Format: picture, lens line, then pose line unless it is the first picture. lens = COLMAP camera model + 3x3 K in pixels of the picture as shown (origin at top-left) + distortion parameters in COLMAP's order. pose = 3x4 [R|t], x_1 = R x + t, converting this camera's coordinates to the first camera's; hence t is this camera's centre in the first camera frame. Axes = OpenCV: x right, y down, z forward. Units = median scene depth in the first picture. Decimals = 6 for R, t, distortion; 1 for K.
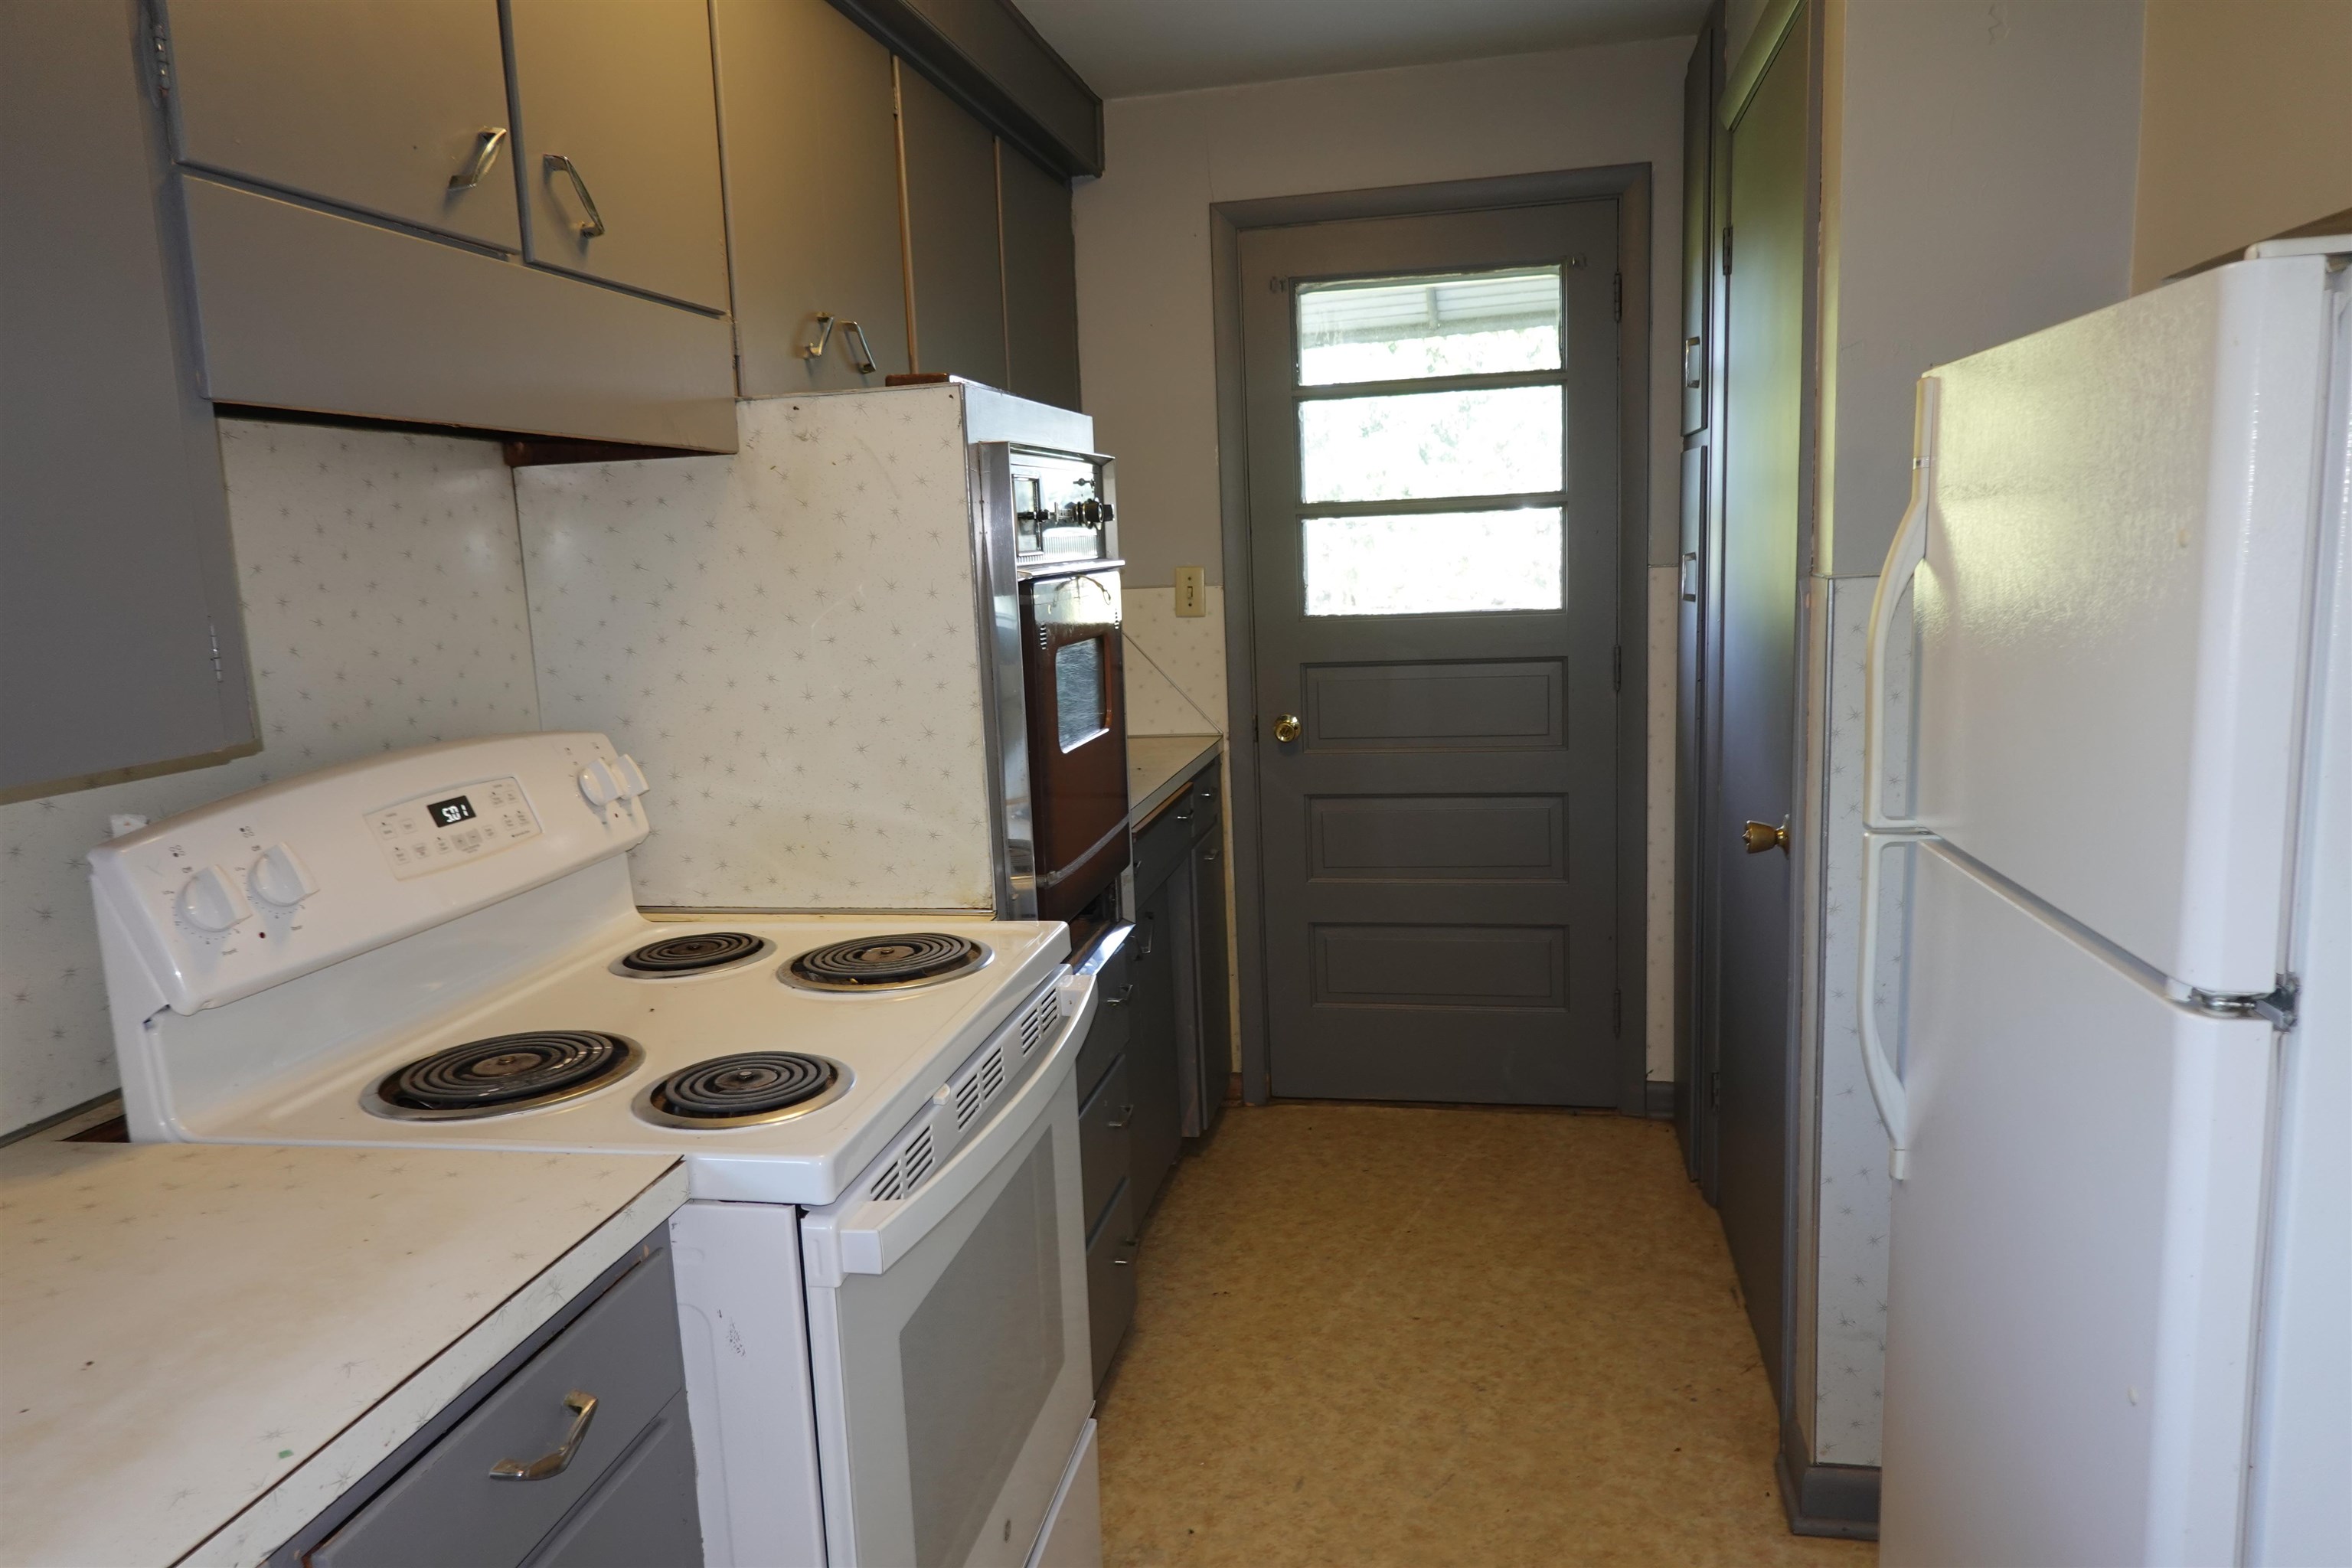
lens RADIAL K [[1570.3, 0, 1178.8], [0, 1570.3, 775.5], [0, 0, 1]] dist [-0.003221, 0.006392]
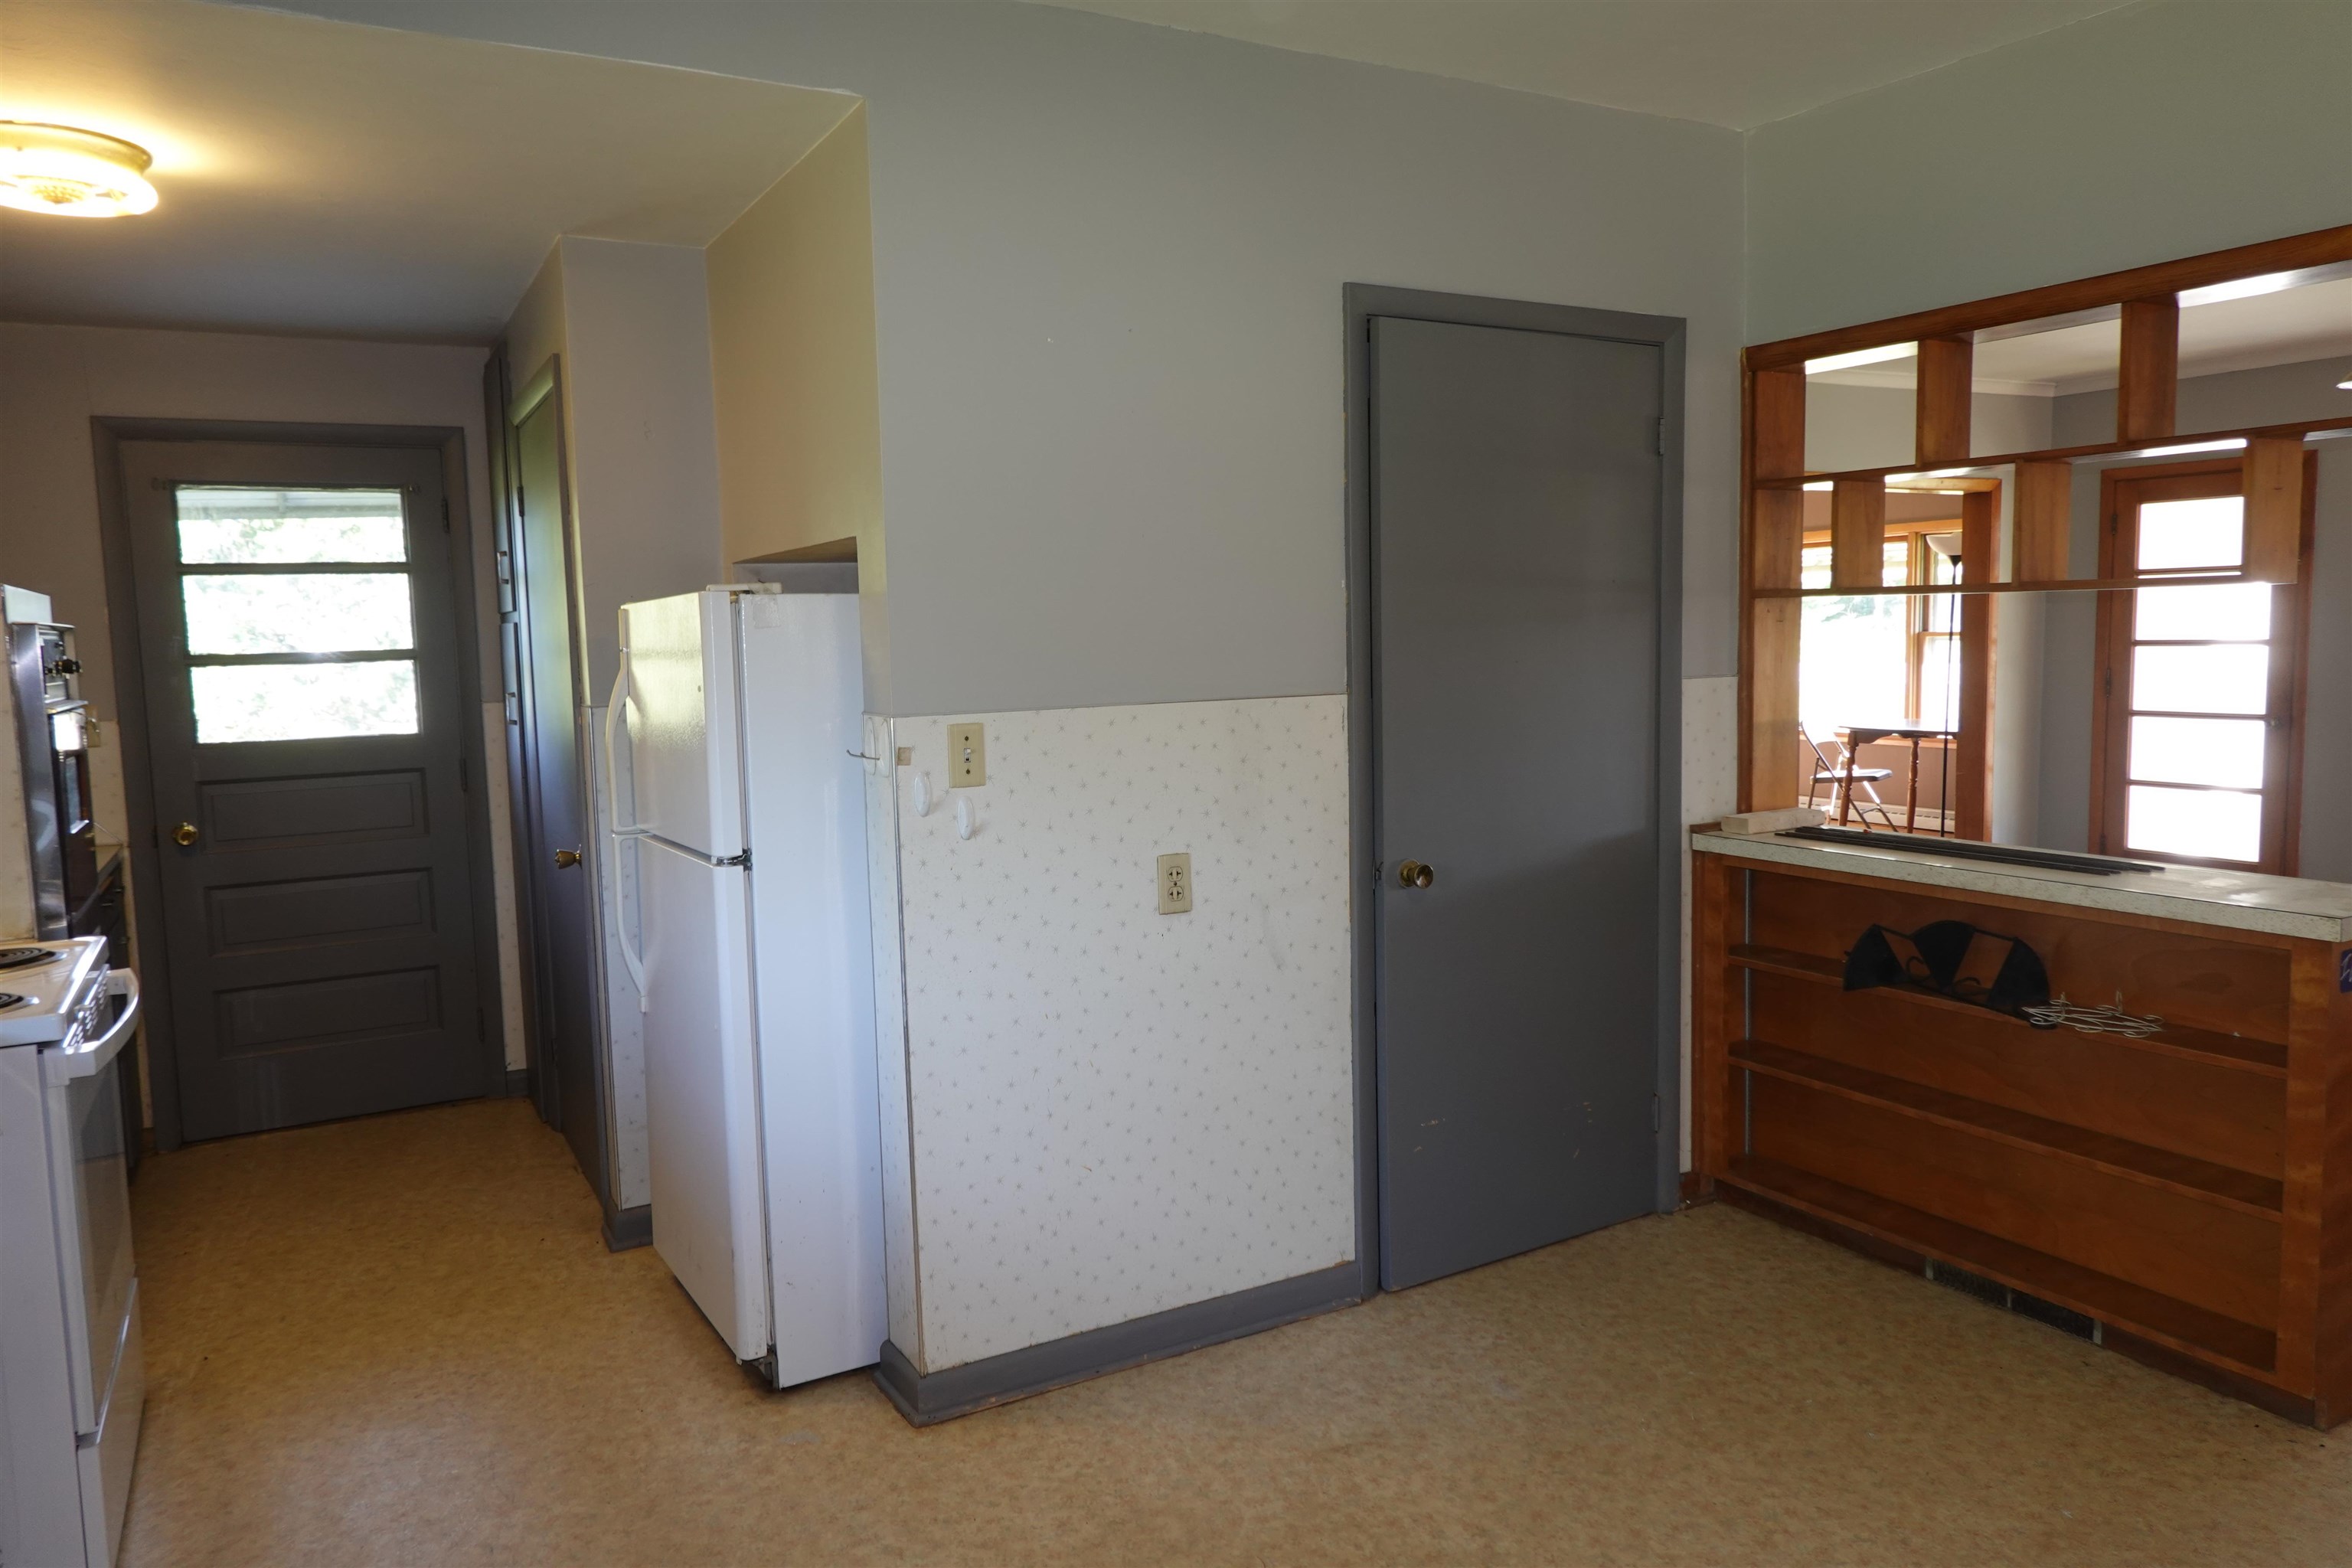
lens RADIAL K [[1570.3, 0, 1176.5], [0, 1570.3, 775.8], [0, 0, 1]] dist [-0.003221, 0.006392]
pose [[0.758116, -0.039386, 0.650930, -0.170869], [0.095062, 0.994186, -0.050560, 0.073077], [-0.645154, 0.100210, 0.757452, -0.536634]]
